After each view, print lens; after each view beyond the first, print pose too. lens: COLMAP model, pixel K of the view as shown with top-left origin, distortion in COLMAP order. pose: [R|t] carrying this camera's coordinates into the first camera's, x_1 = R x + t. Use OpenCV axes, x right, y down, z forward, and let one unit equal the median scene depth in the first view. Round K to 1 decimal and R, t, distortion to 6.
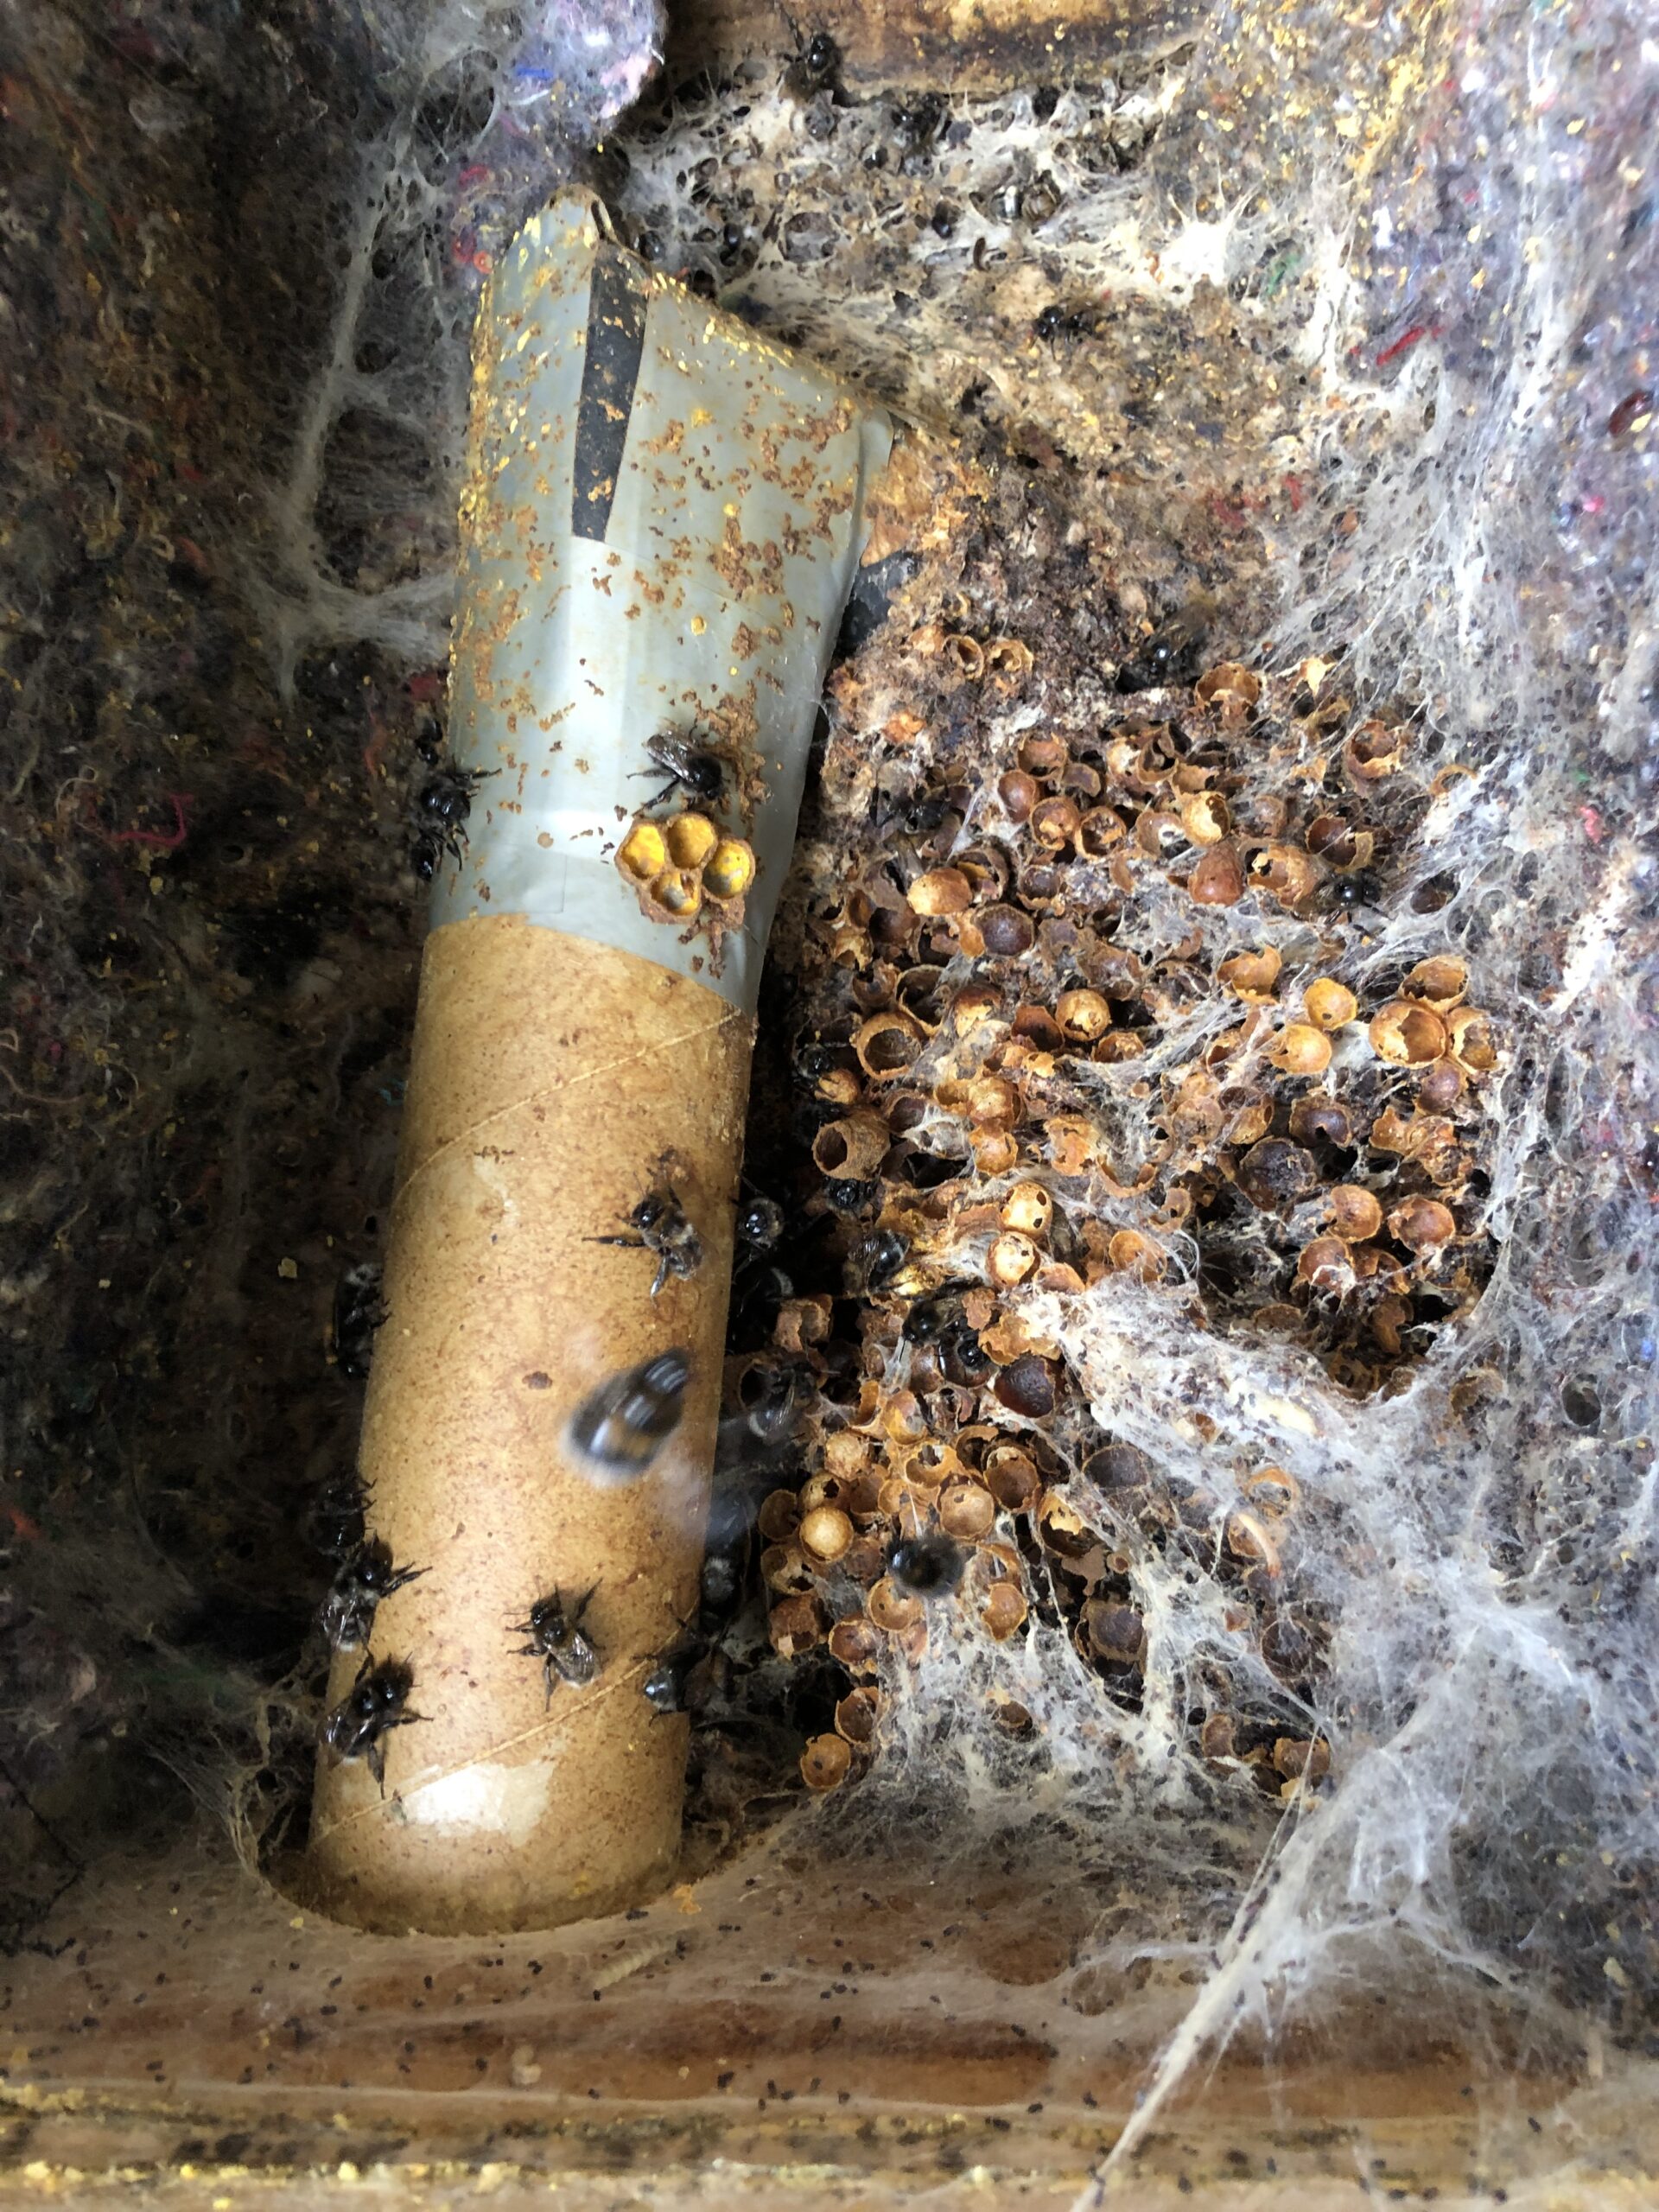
lens RADIAL K [[1852.6, 0, 854.8], [0, 1852.6, 1117.1], [0, 0, 1]] dist [0.030550, -0.043996]
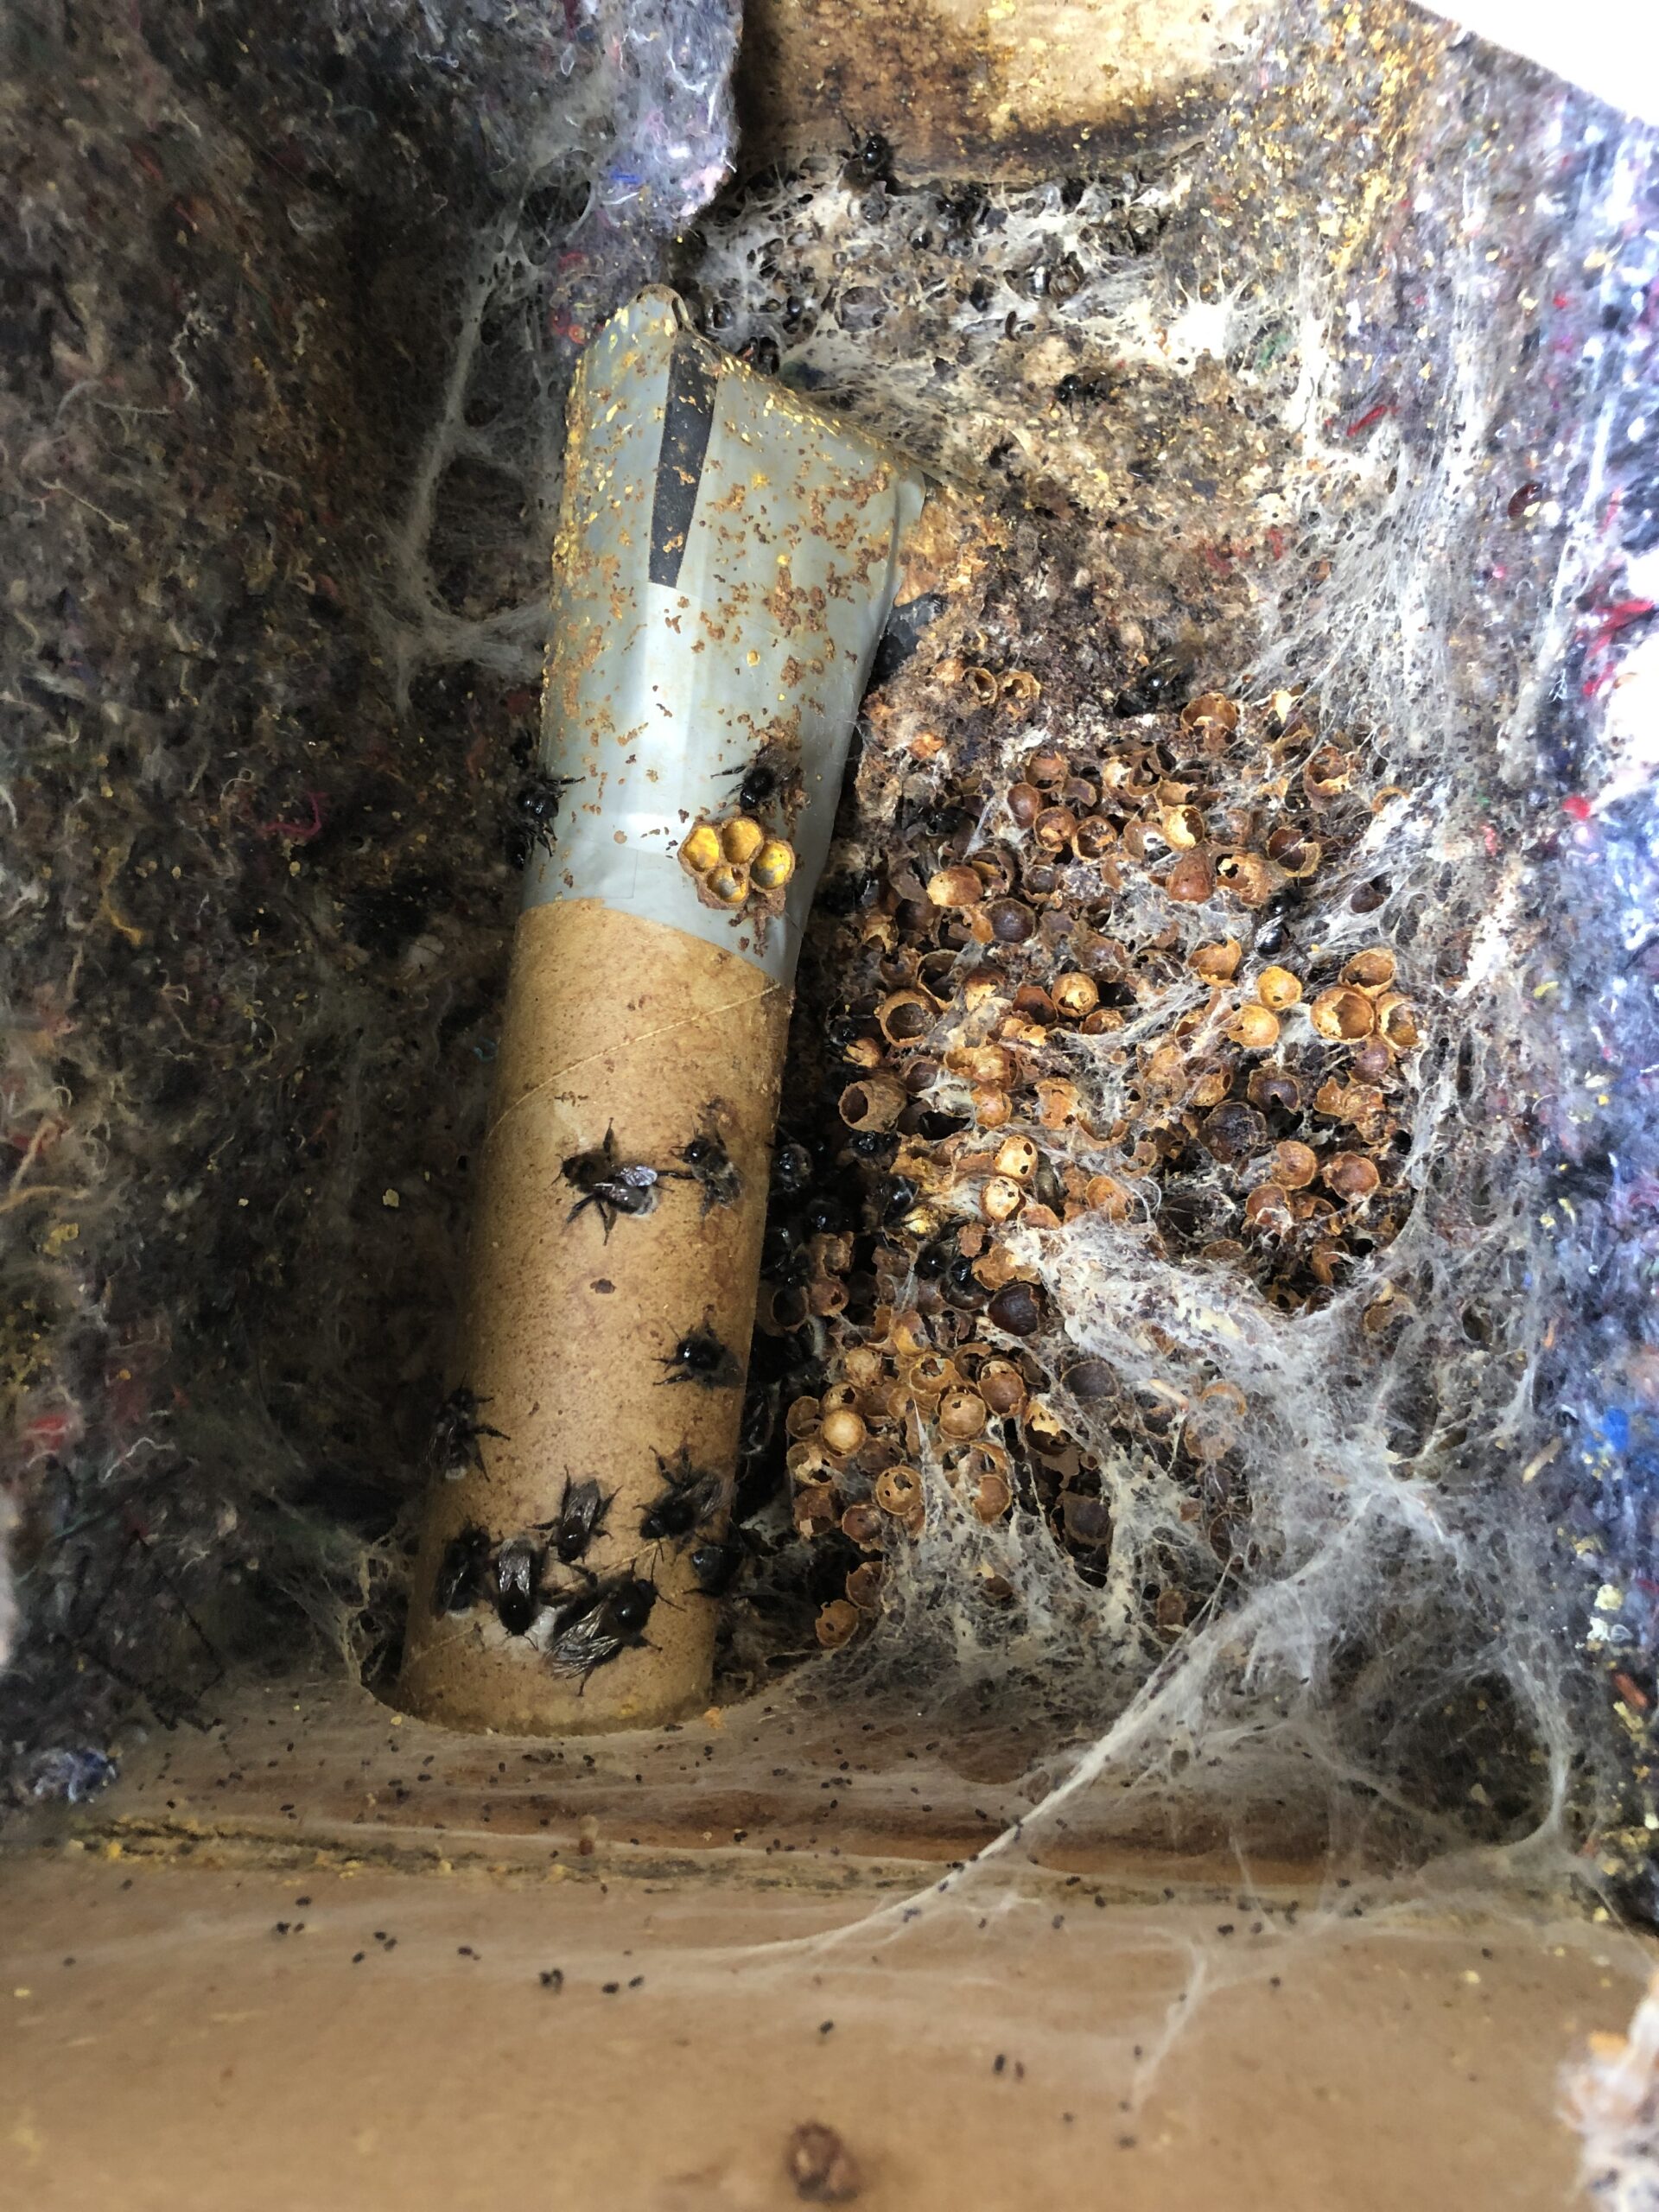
lens RADIAL K [[1852.6, 0, 829.1], [0, 1852.6, 1100.9], [0, 0, 1]] dist [0.030550, -0.043996]
pose [[0.998654, 0.024311, -0.045822, 0.023597], [-0.024482, 0.999695, -0.003161, 0.018623], [0.045731, 0.004278, 0.998945, -0.164884]]
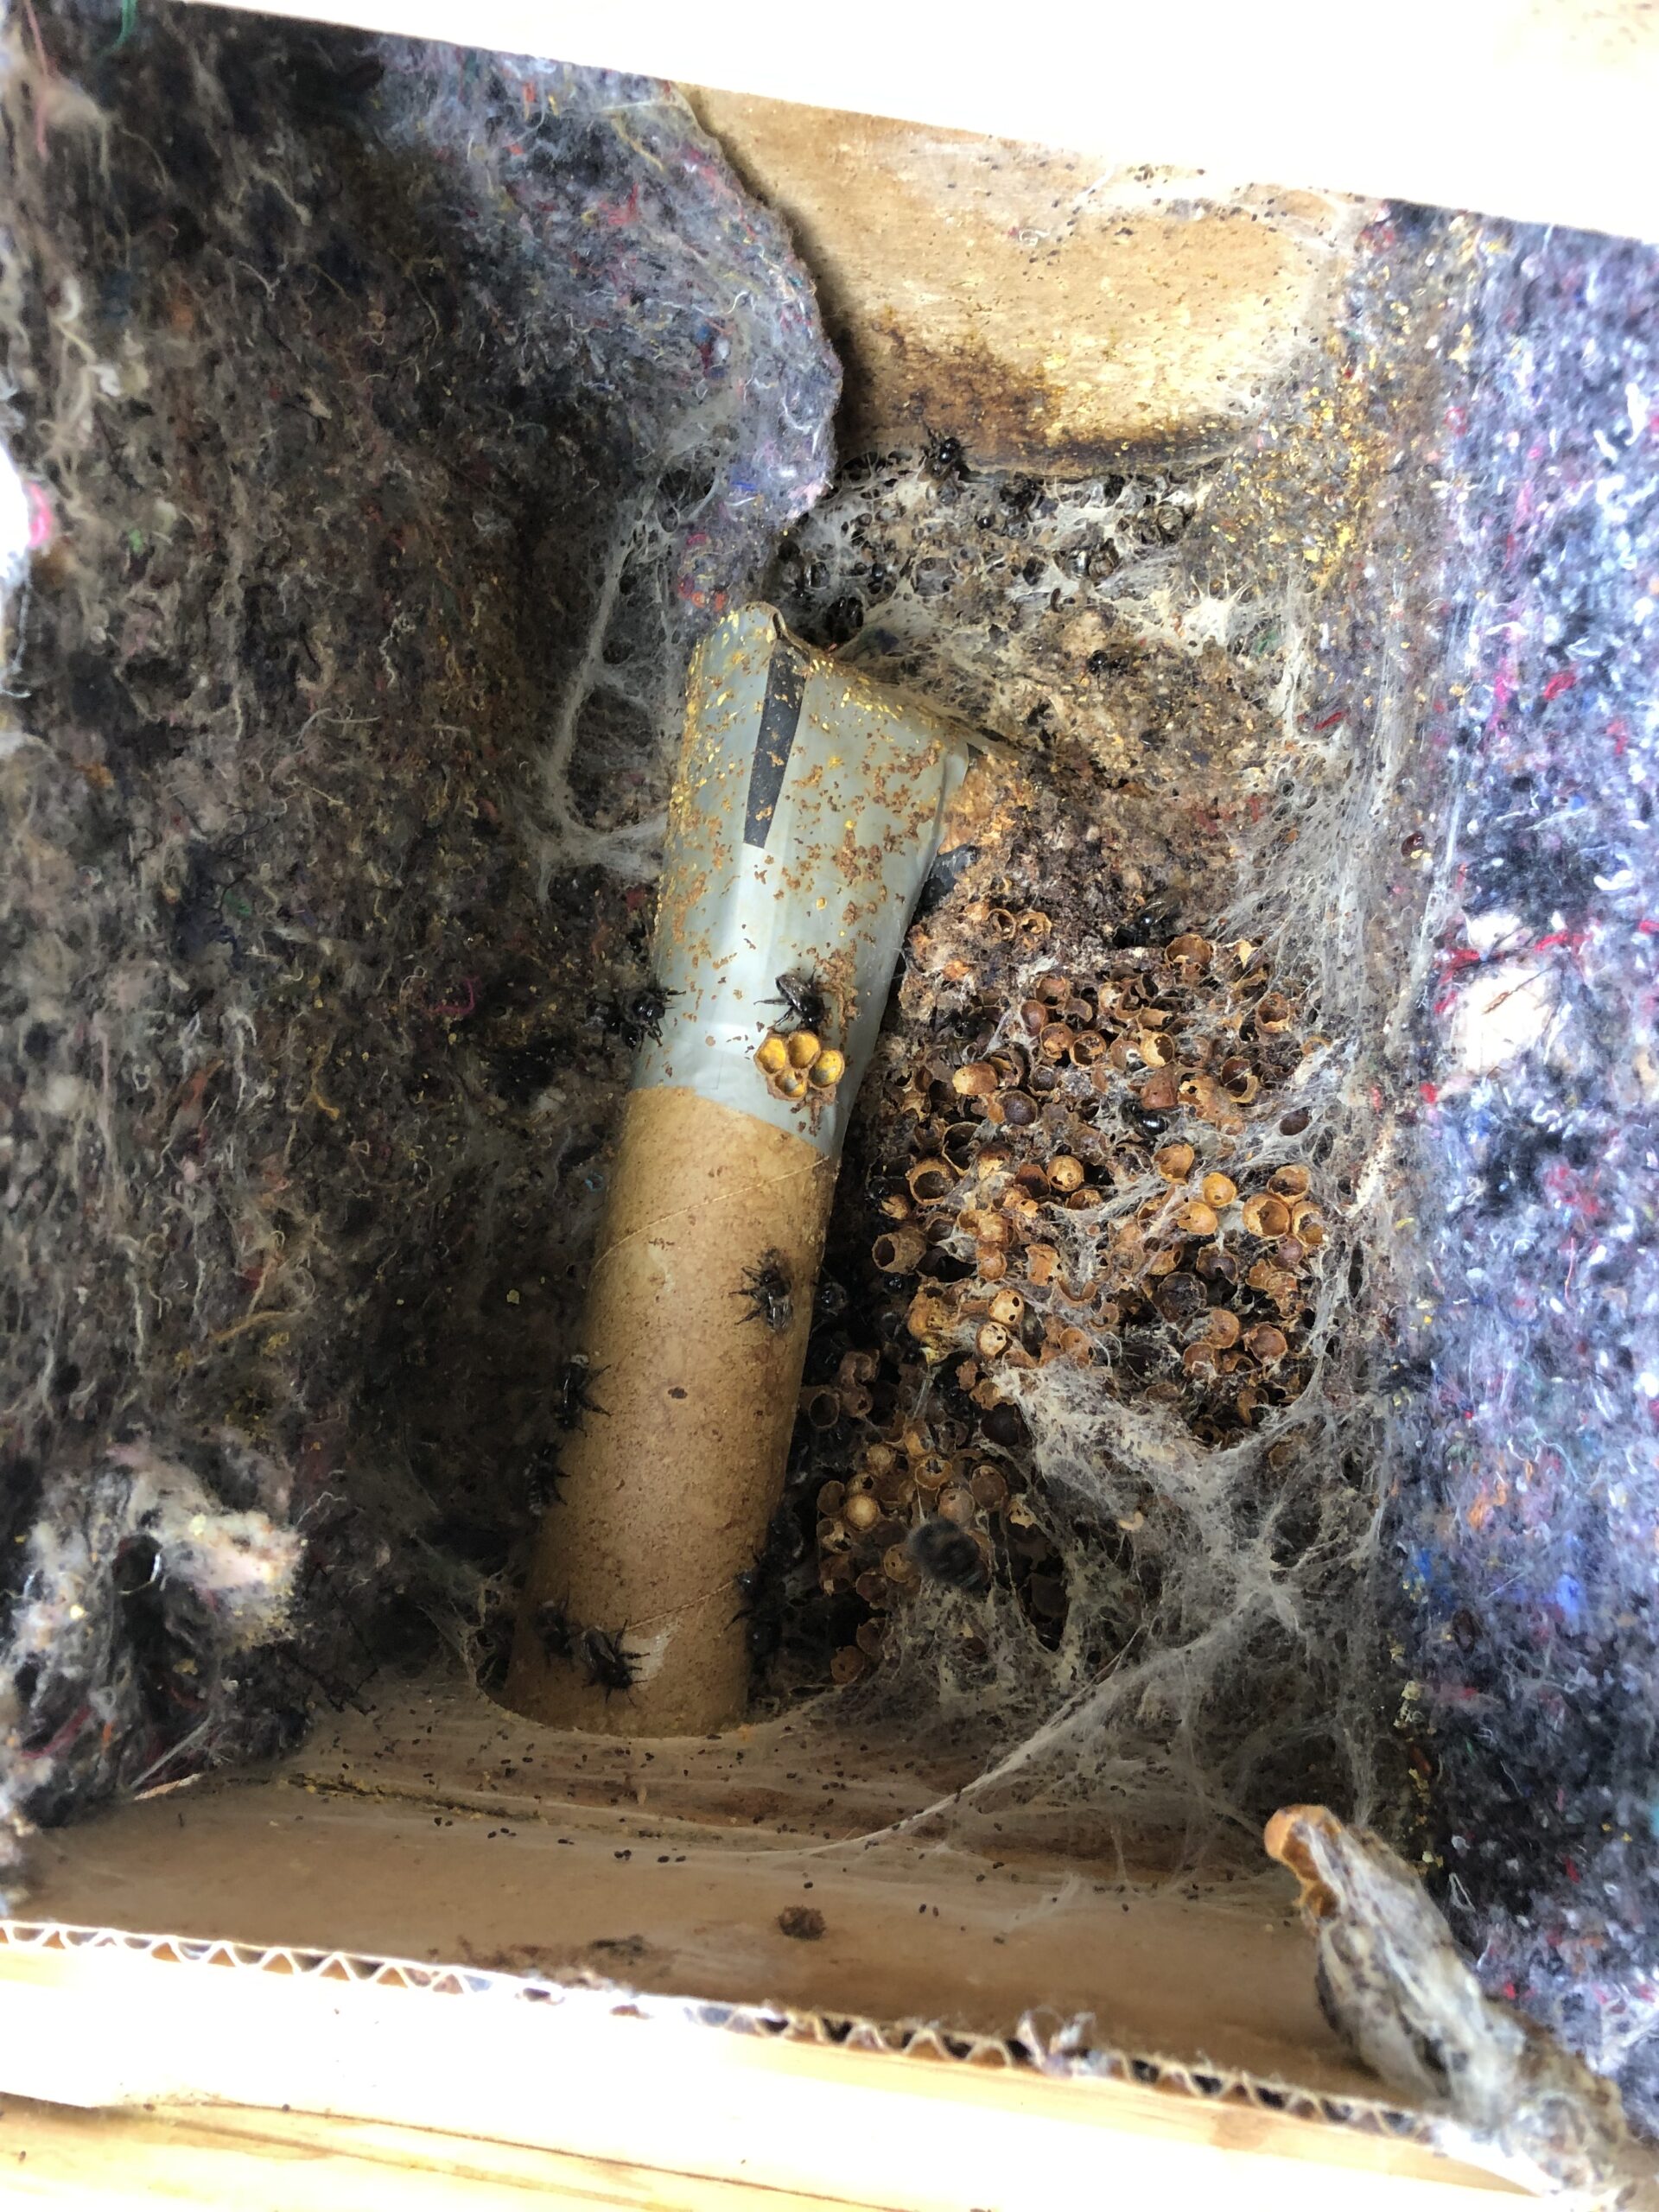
lens RADIAL K [[1852.6, 0, 816.3], [0, 1852.6, 1125.3], [0, 0, 1]] dist [0.030550, -0.043996]
pose [[0.992175, 0.077597, -0.097813, 0.067203], [-0.077507, 0.996981, 0.004720, -0.083224], [0.097884, 0.002898, 0.995194, -0.454776]]
